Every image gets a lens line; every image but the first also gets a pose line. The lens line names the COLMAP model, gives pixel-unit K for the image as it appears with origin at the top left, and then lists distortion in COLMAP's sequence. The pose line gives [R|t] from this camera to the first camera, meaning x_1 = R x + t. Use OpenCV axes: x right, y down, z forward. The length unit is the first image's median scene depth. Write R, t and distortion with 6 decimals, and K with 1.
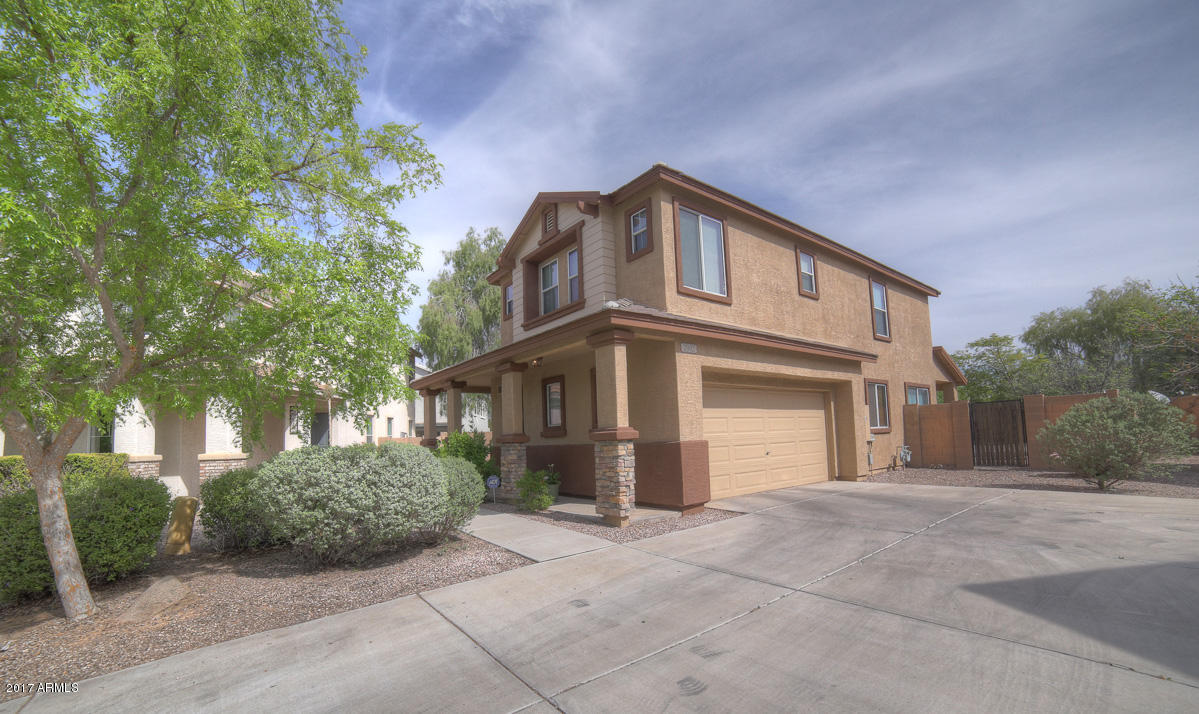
lens RADIAL K [[477.2, 0, 599.7], [0, 477.2, 427.3], [0, 0, 1]] dist [-0.058226, 0.000099]
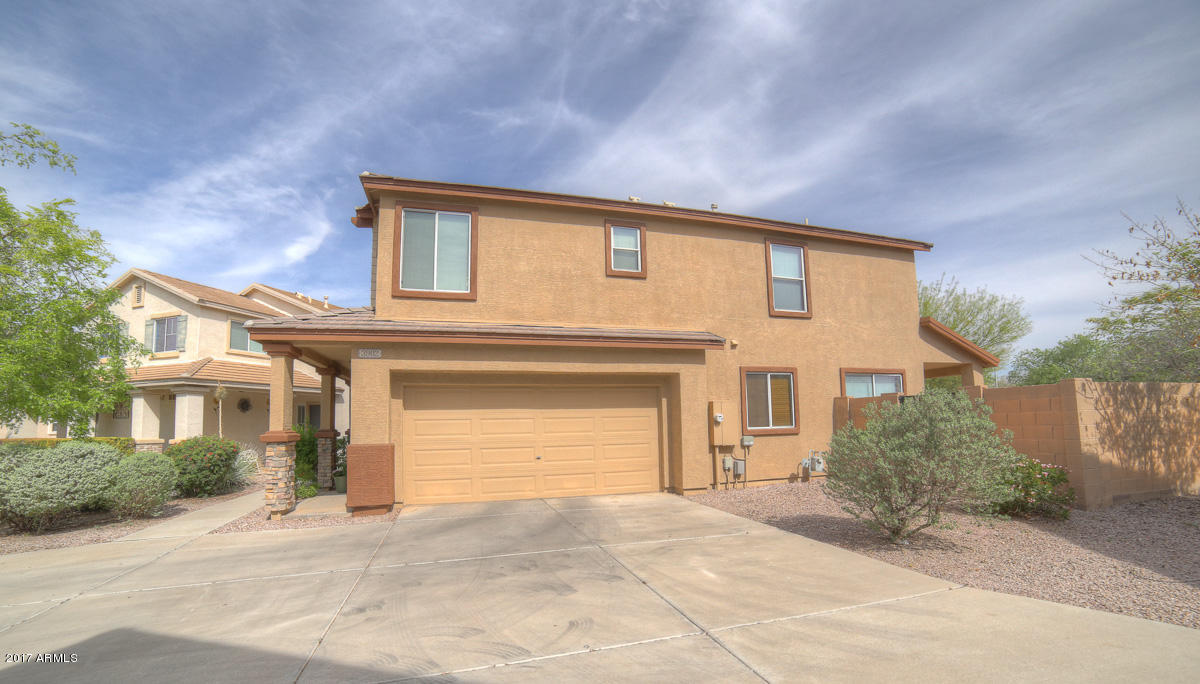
lens RADIAL K [[485.9, 0, 600.3], [0, 485.9, 386.5], [0, 0, 1]] dist [-0.038613, 0.000328]
pose [[0.937444, -0.011160, -0.347956, 0.846415], [-0.006583, 0.998739, -0.049768, -0.038876], [0.348073, 0.048946, 0.936189, 0.185303]]
